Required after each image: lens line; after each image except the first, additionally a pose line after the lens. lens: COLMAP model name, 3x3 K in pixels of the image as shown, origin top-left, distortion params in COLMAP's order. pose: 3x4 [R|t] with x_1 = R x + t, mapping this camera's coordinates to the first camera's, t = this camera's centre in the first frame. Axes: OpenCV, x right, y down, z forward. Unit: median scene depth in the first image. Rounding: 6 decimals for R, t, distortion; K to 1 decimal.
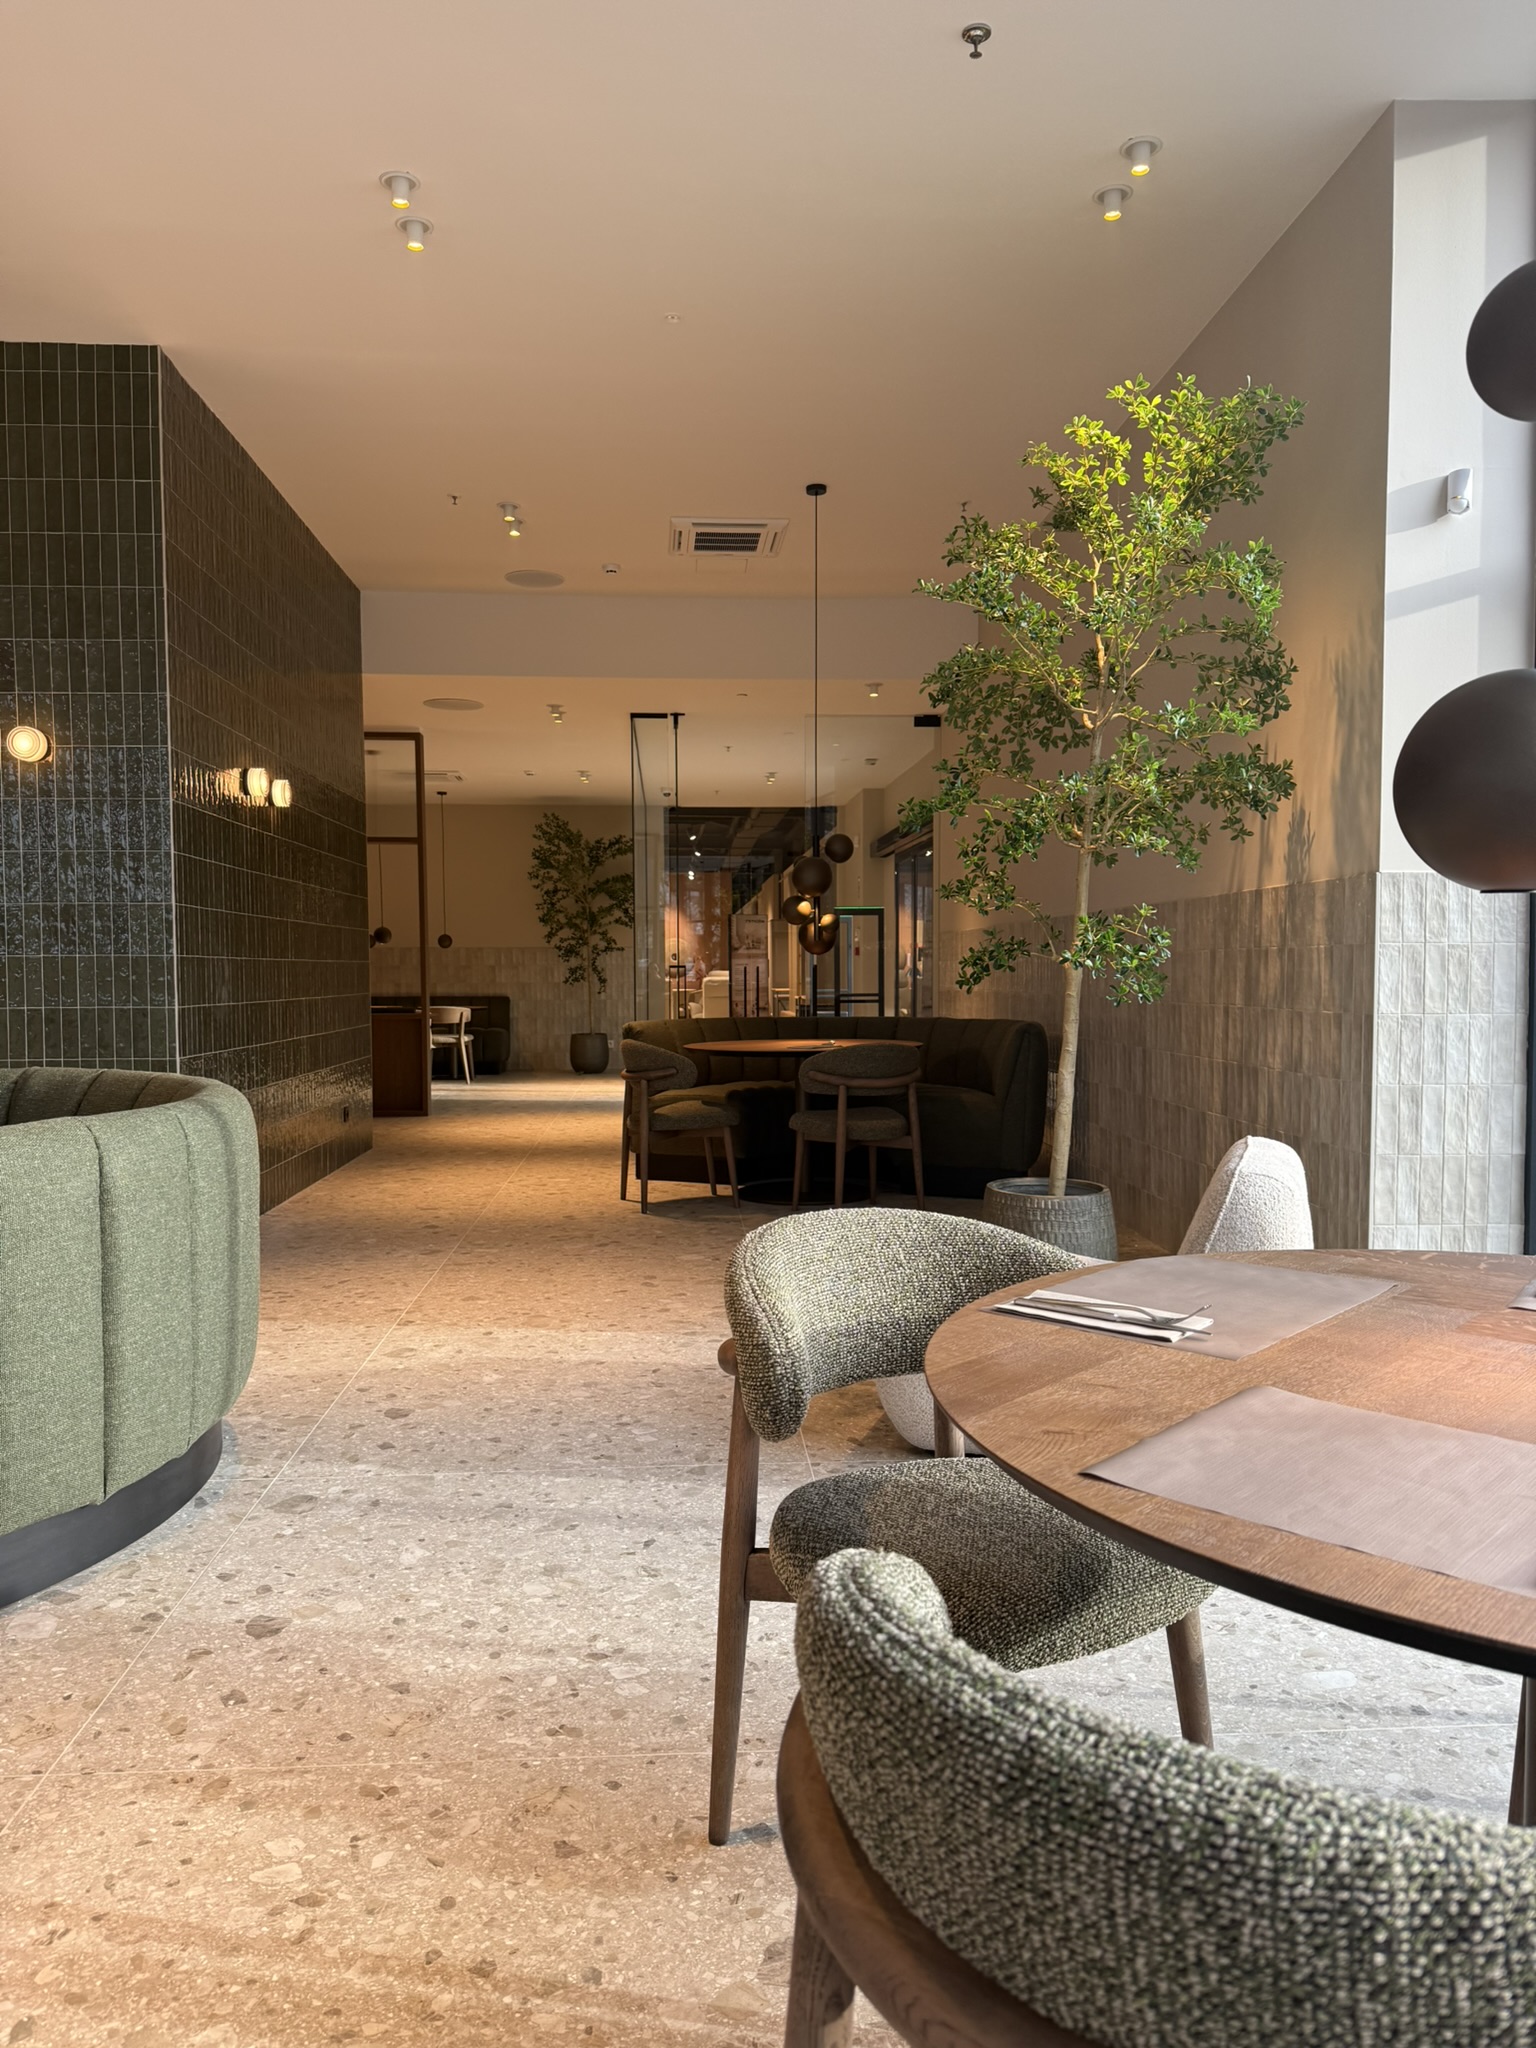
lens RADIAL K [[1361.9, 0, 740.9], [0, 1361.9, 1033.0], [0, 0, 1]] dist [0.000016, -0.012427]
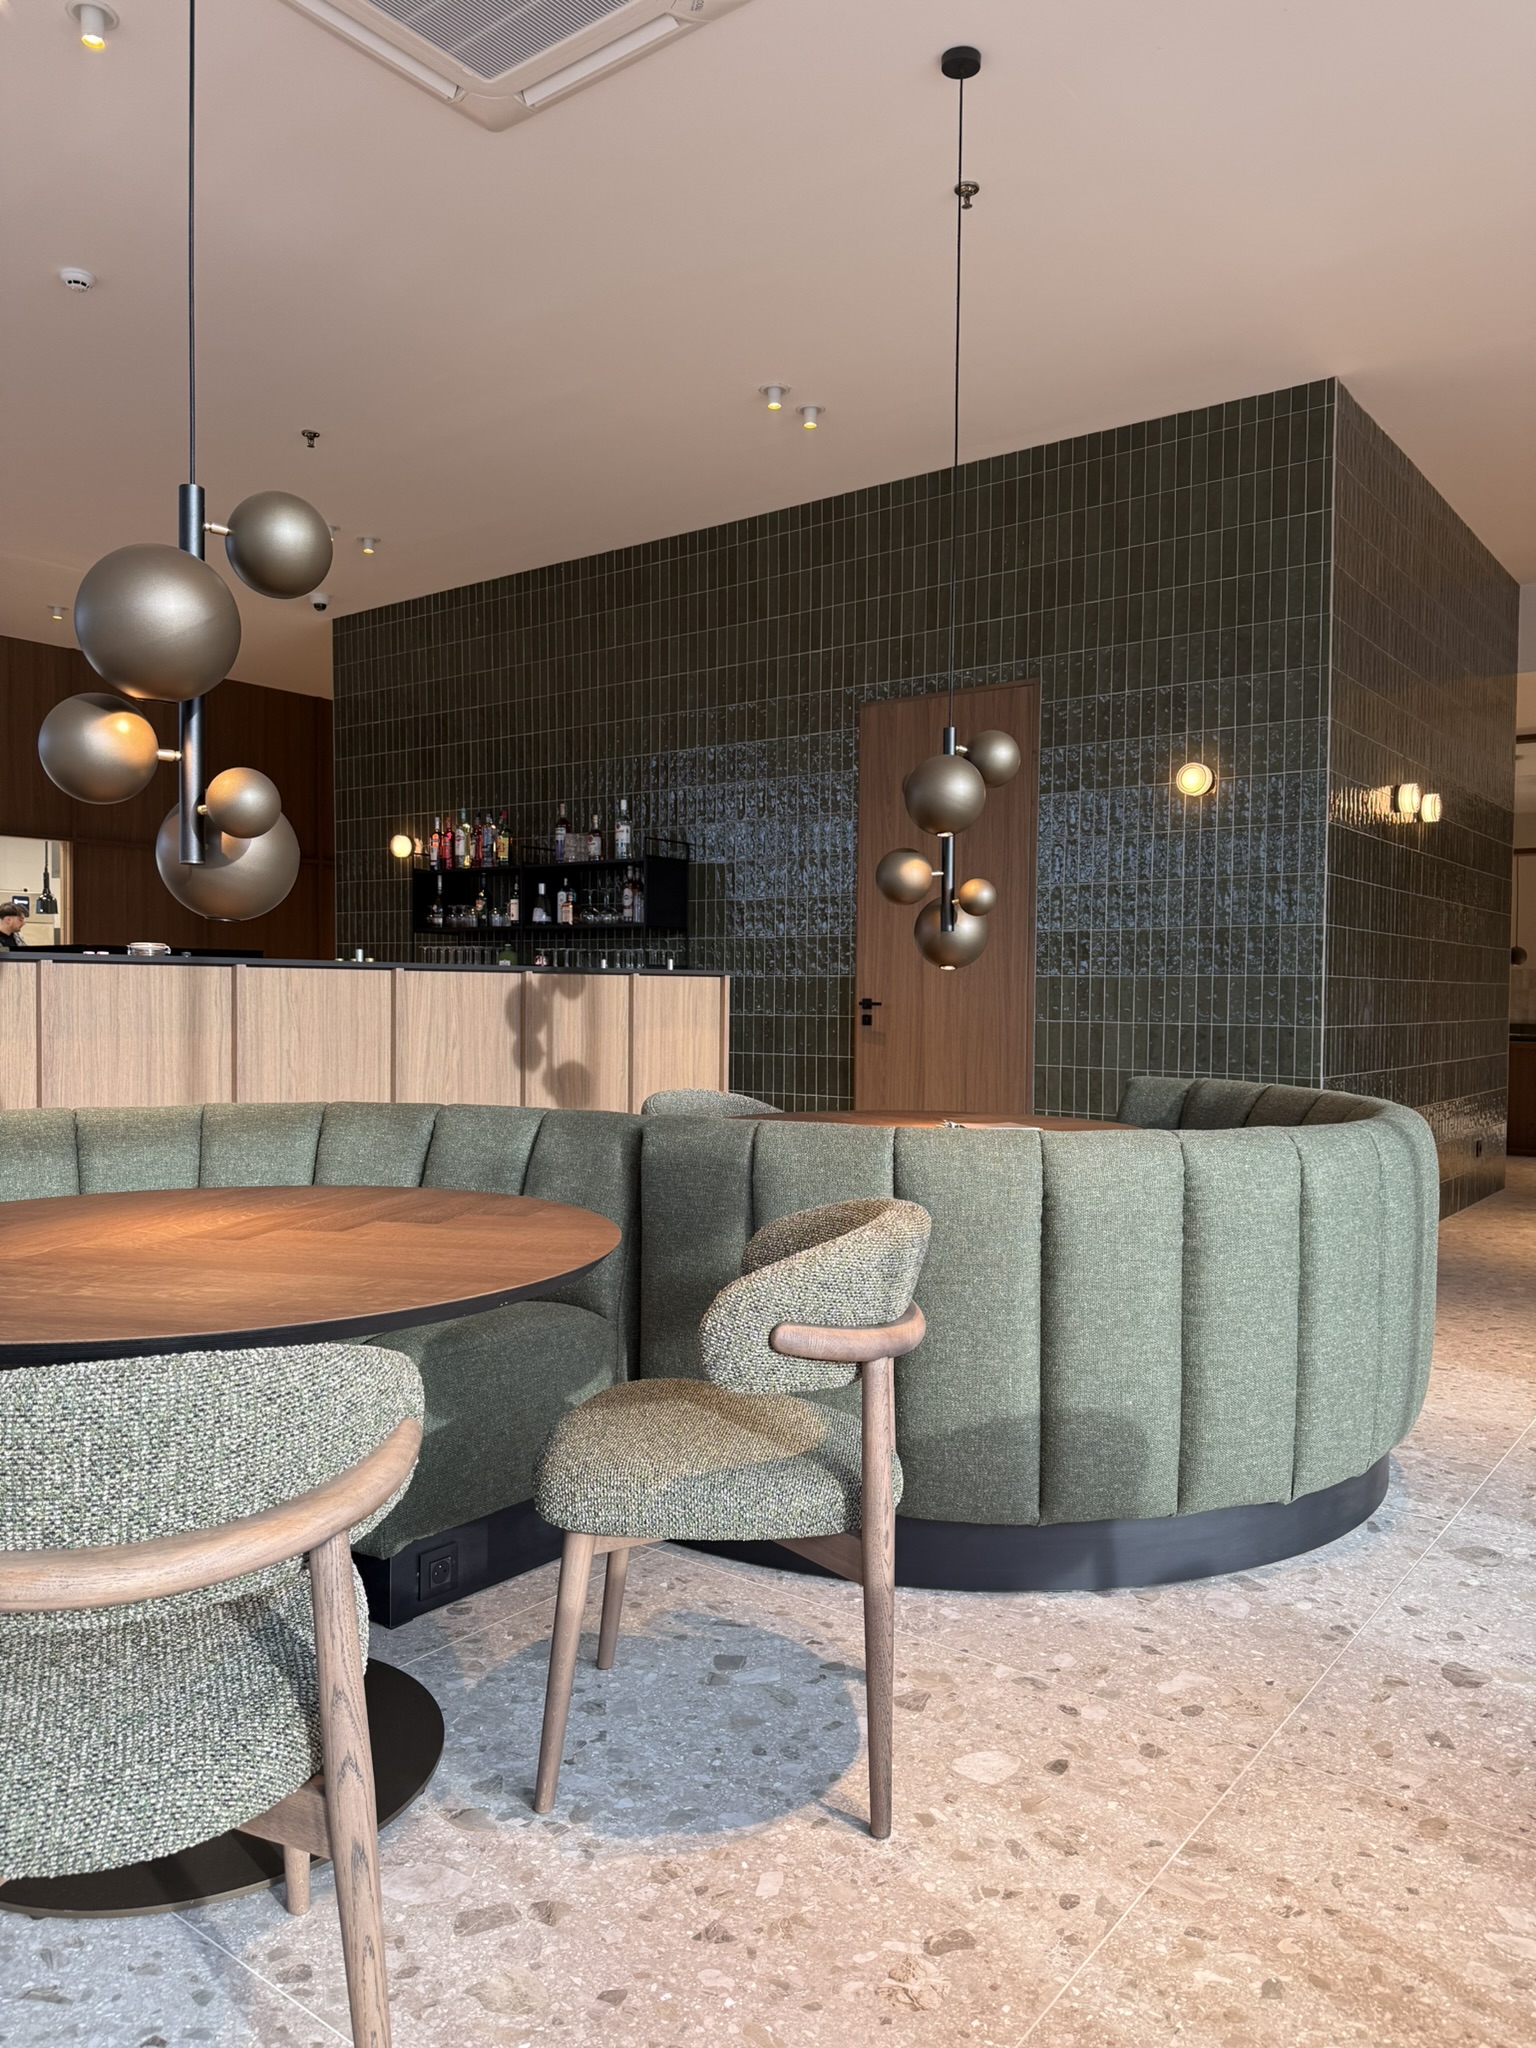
lens RADIAL K [[1361.9, 0, 740.9], [0, 1361.9, 1033.0], [0, 0, 1]] dist [0.000016, -0.012427]
pose [[0.763599, 0.029166, -0.645032, -0.114452], [-0.042439, 0.999086, -0.005064, 0.010586], [0.644295, 0.031241, 0.764139, -0.056938]]
